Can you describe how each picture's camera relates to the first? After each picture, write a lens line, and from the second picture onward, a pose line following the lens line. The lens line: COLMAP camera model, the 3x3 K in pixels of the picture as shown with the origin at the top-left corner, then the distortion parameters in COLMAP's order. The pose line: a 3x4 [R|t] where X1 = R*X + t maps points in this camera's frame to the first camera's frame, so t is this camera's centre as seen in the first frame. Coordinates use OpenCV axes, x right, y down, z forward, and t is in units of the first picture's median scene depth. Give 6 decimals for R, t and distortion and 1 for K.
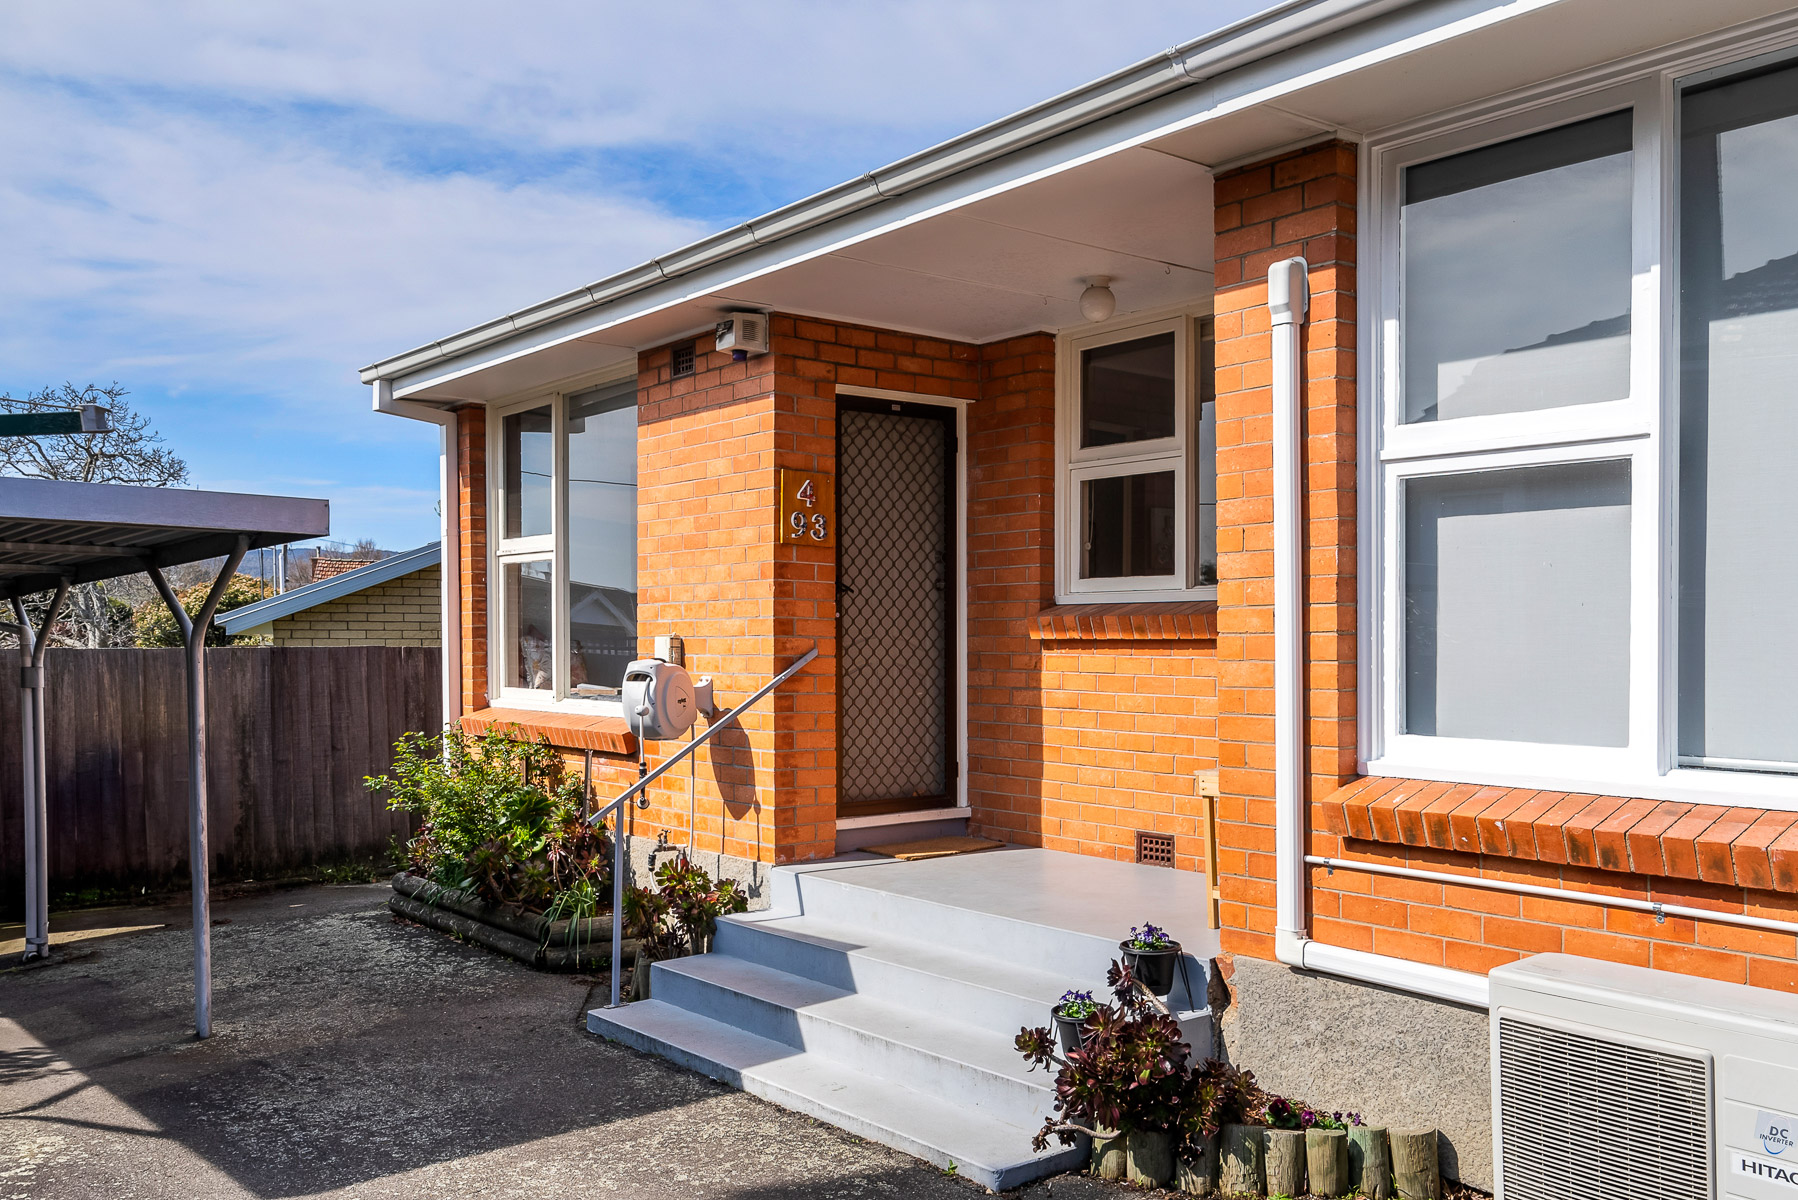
lens RADIAL K [[1547.2, 0, 899.8], [0, 1547.2, 713.1], [0, 0, 1]] dist [0.009637, -0.007013]
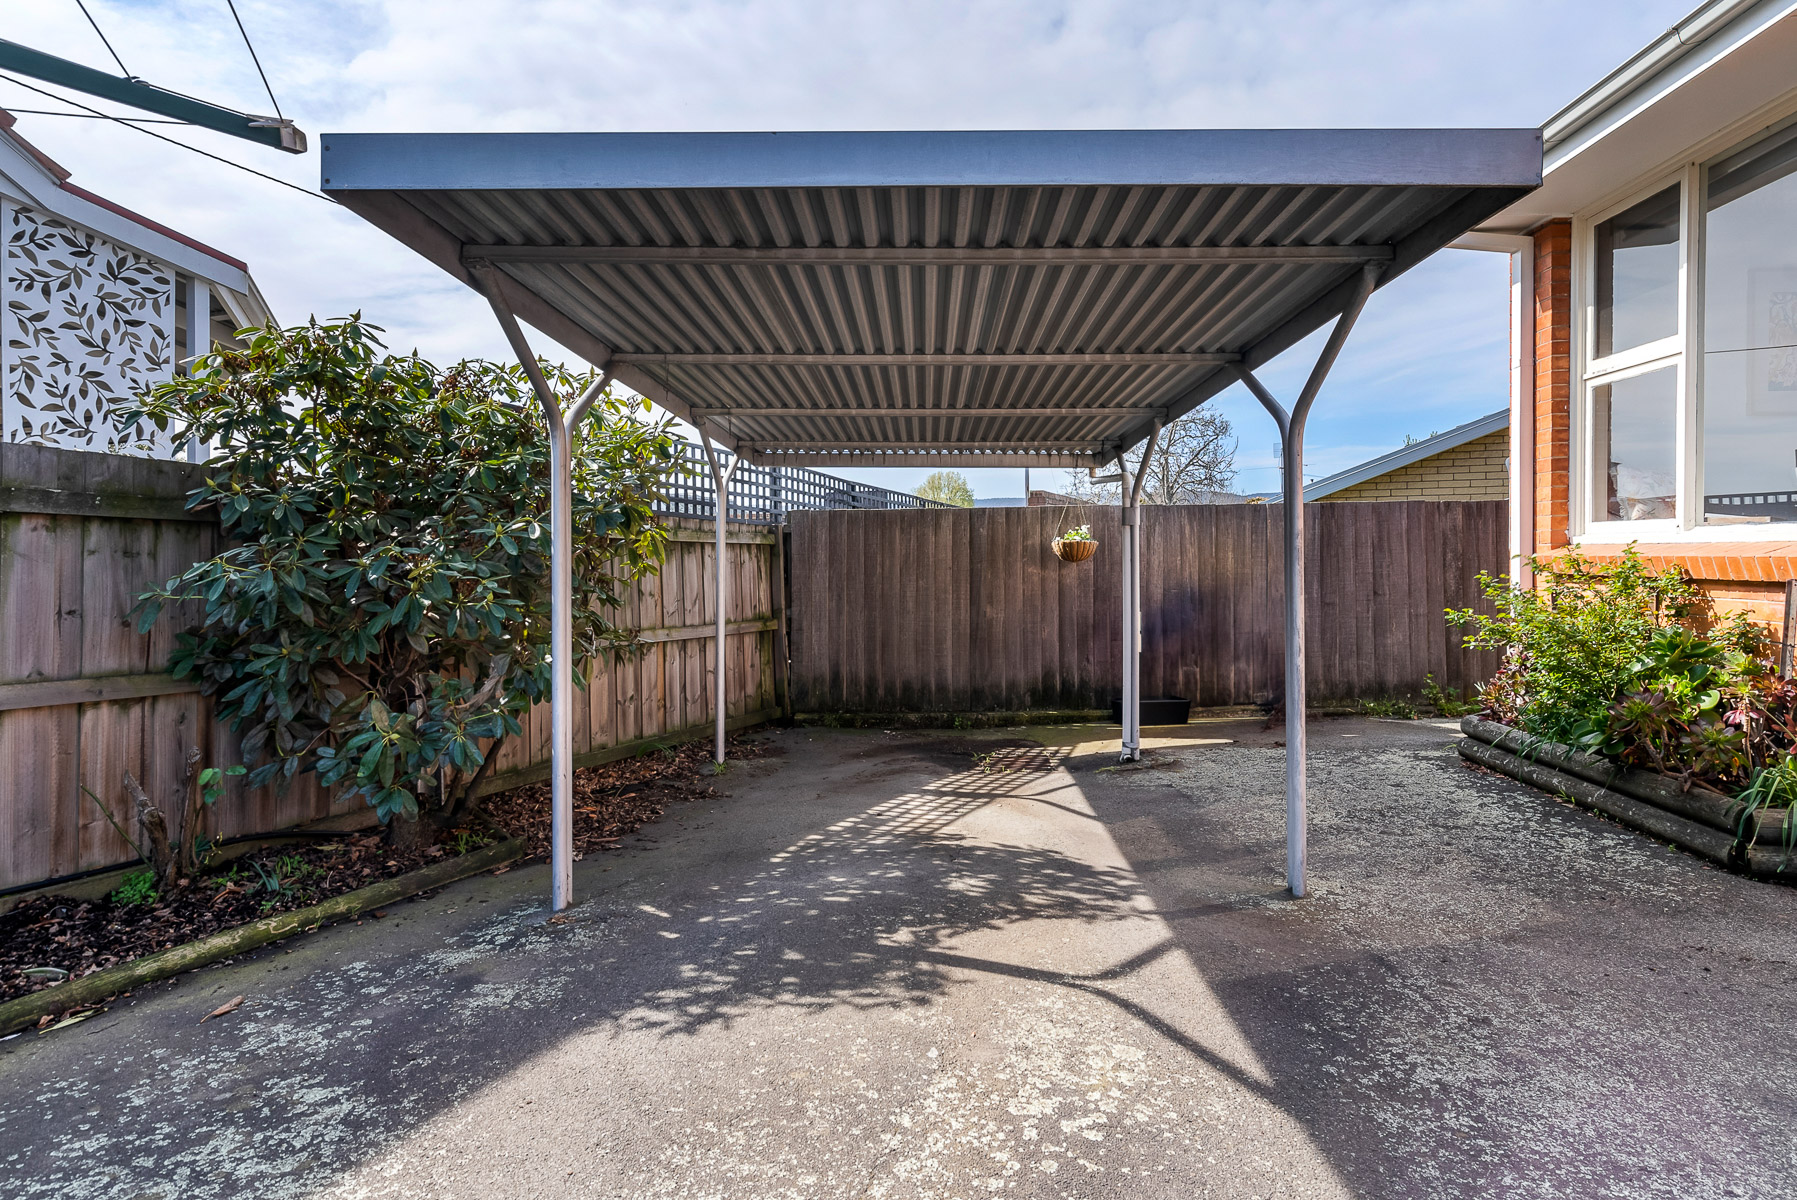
lens RADIAL K [[1047.6, 0, 899.3], [0, 1047.6, 578.8], [0, 0, 1]] dist [-0.000393, 0.000946]
pose [[0.742437, 0.010081, -0.669840, -0.164385], [-0.017581, 0.999836, -0.004440, 0.030043], [0.669685, 0.015073, 0.742492, 0.306103]]
